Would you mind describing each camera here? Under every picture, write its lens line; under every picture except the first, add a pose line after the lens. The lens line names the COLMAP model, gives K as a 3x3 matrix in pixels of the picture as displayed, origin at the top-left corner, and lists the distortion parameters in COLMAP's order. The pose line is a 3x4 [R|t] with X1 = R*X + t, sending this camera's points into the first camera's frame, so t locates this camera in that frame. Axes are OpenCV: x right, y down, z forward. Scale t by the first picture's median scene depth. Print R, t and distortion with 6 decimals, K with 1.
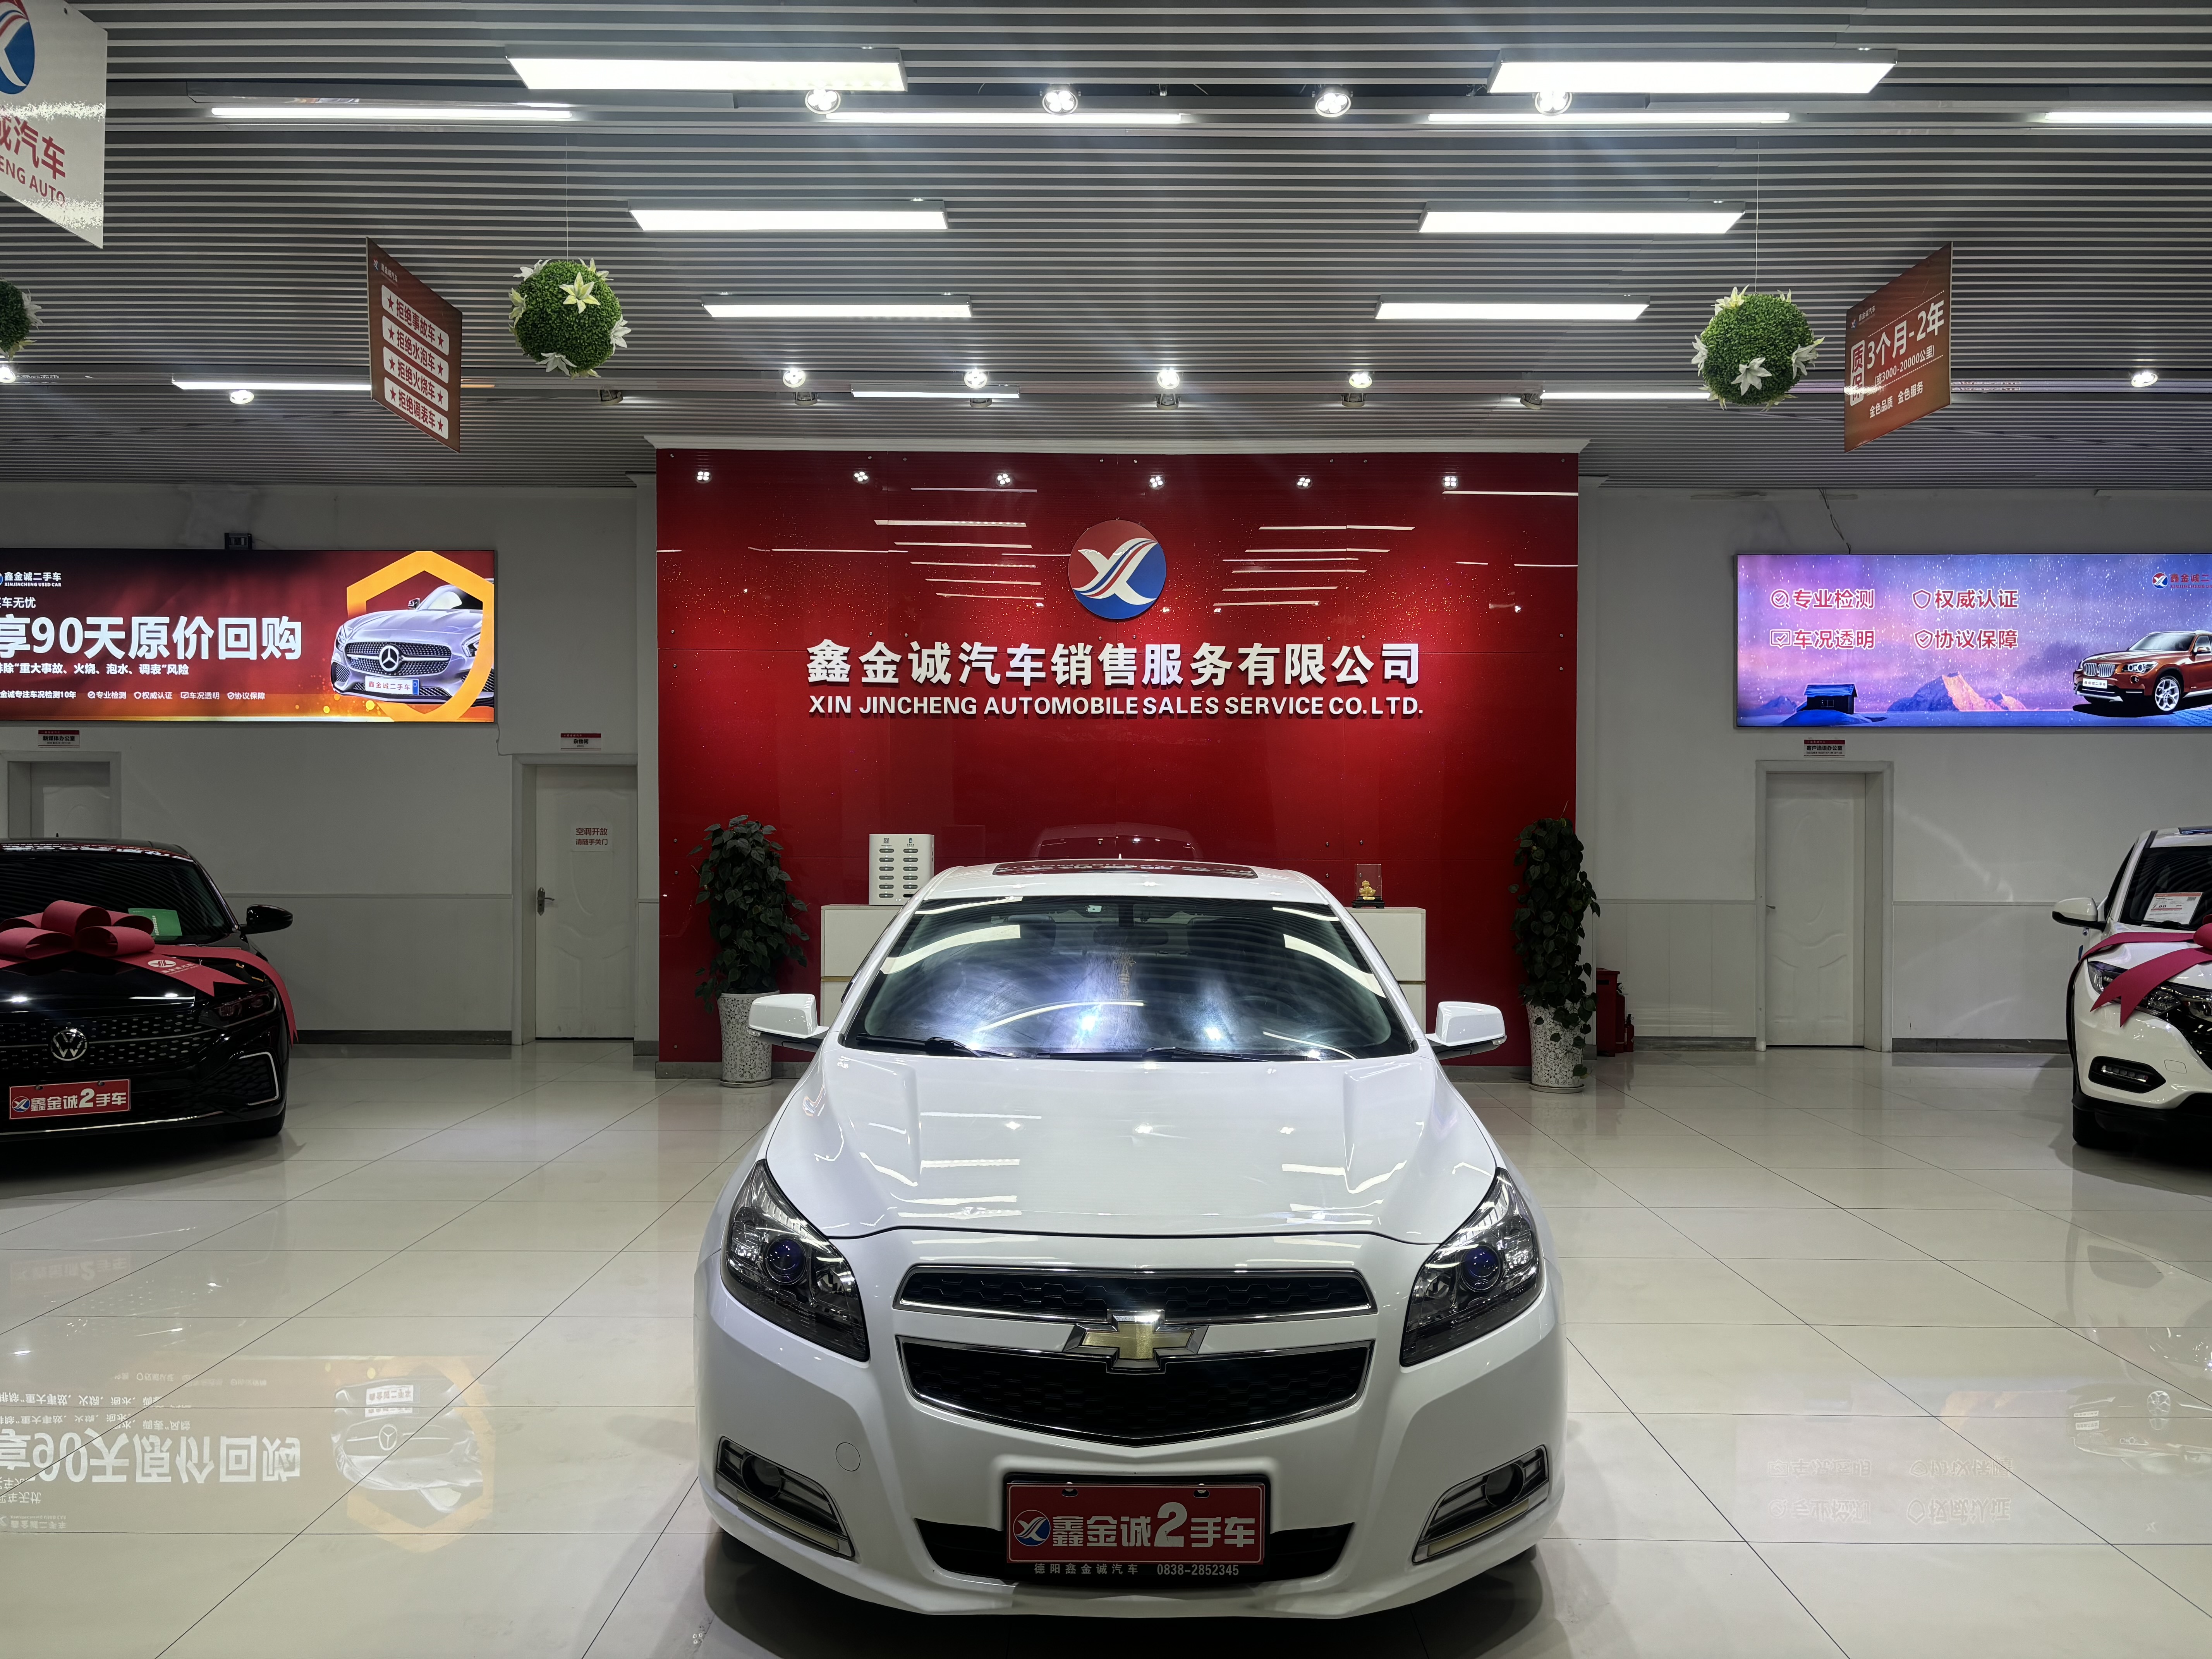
lens RADIAL K [[1662.7, 0, 1106.0], [0, 1662.7, 829.5], [0, 0, 1]] dist [0.122900, -0.135637]
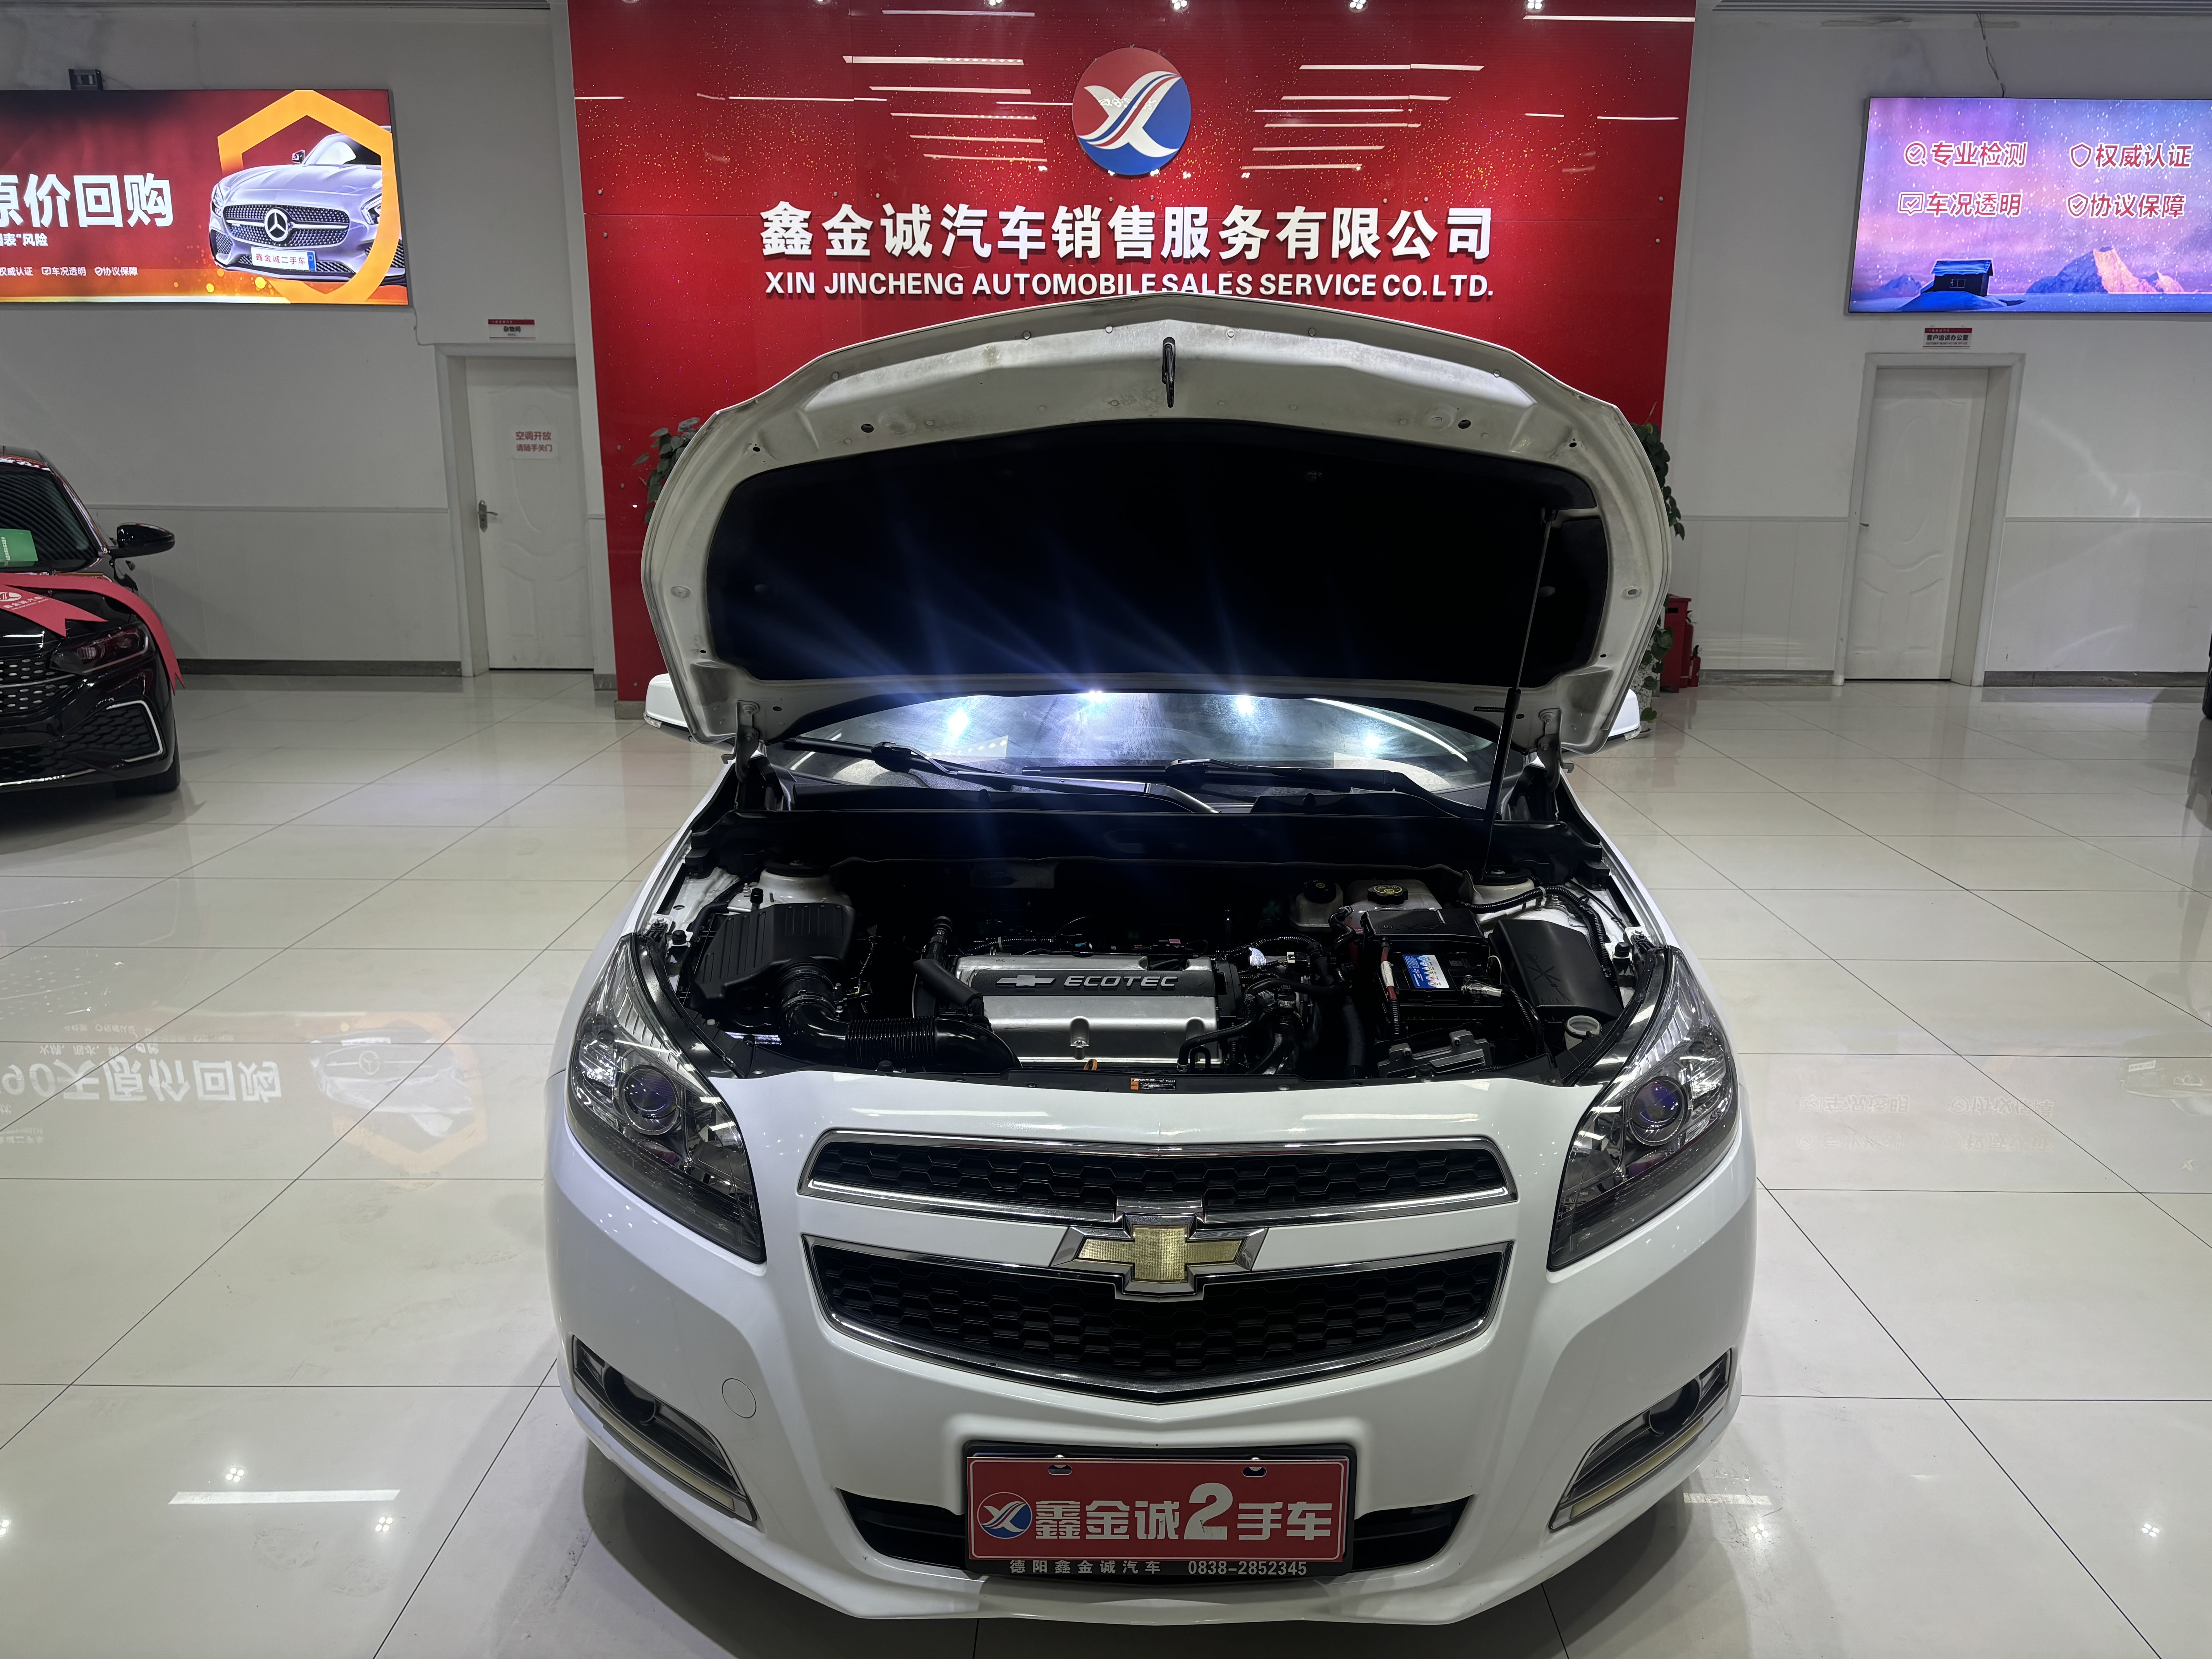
lens RADIAL K [[1744.4, 0, 1120.8], [0, 1744.4, 832.2], [0, 0, 1]] dist [0.044633, -0.047060]
pose [[0.999998, 0.001207, 0.001866, 0.000257], [-0.001594, 0.974654, 0.223711, -0.002821], [-0.001549, -0.223713, 0.974654, 0.077157]]
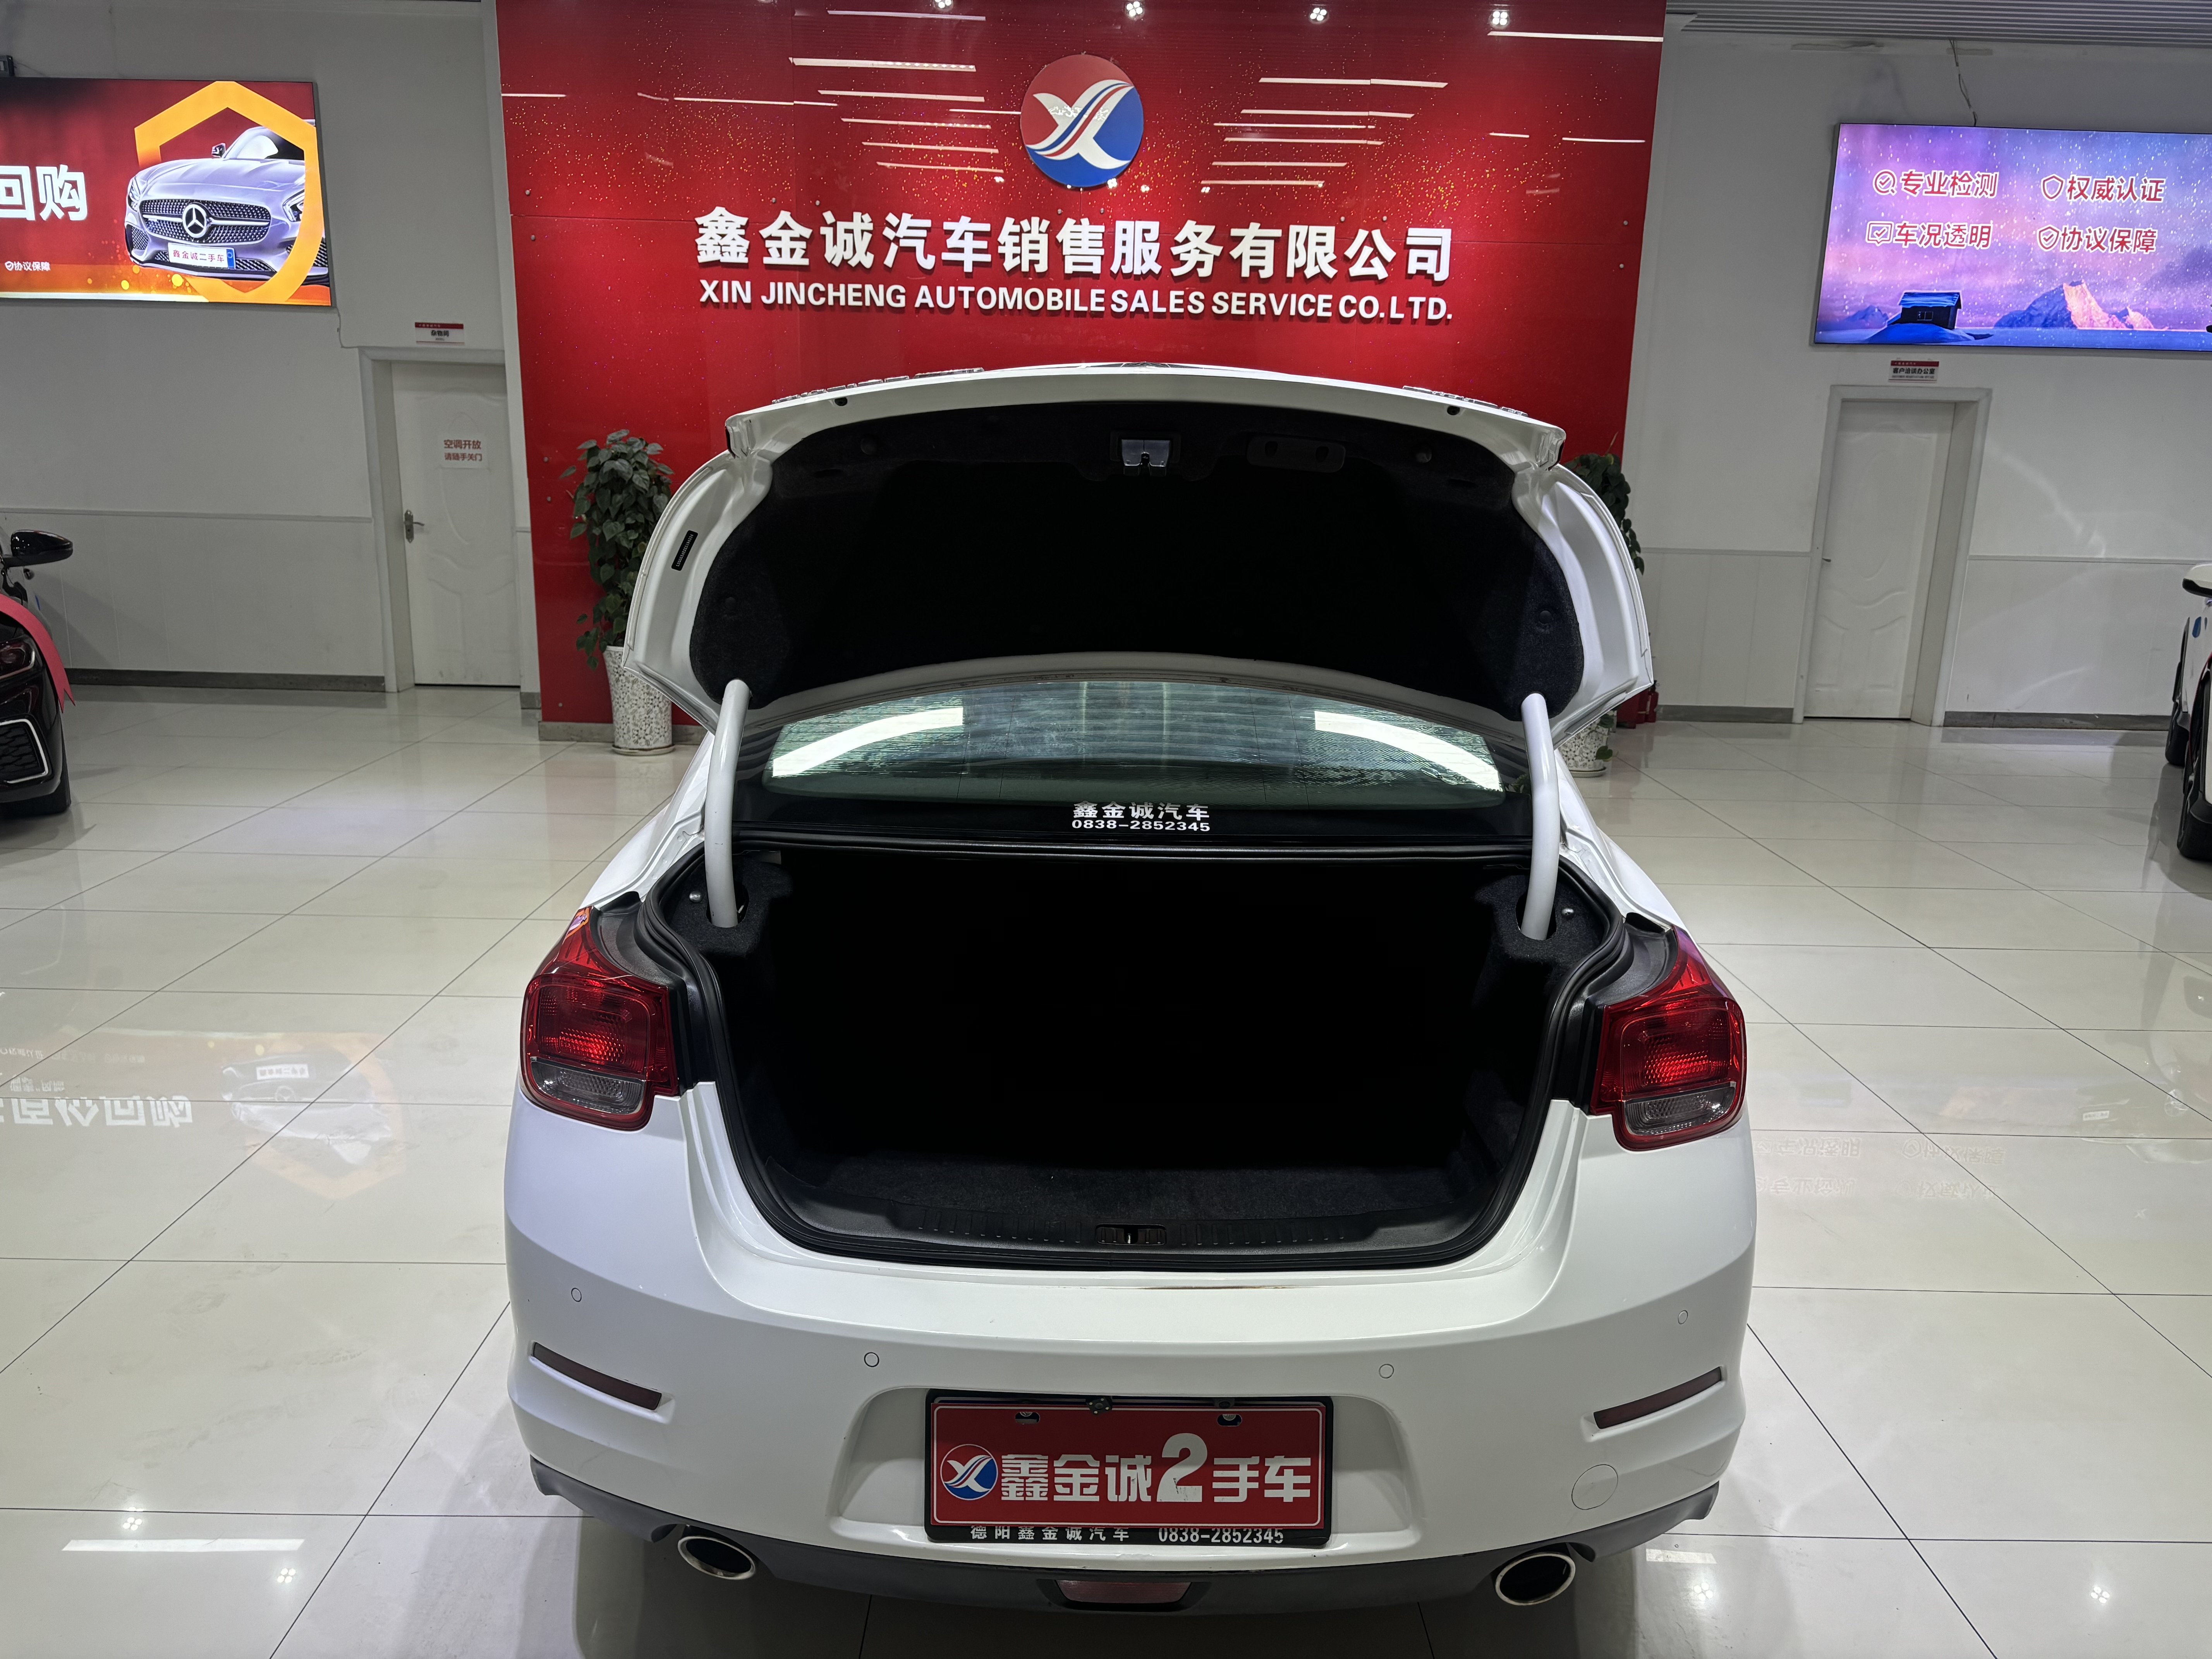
lens RADIAL K [[1742.1, 0, 1107.6], [0, 1742.1, 856.4], [0, 0, 1]] dist [0.039796, -0.041338]
pose [[0.999720, 0.015659, 0.017758, 0.009633], [-0.019320, 0.973101, 0.229567, -0.006507], [-0.013685, -0.229845, 0.973131, 0.107123]]
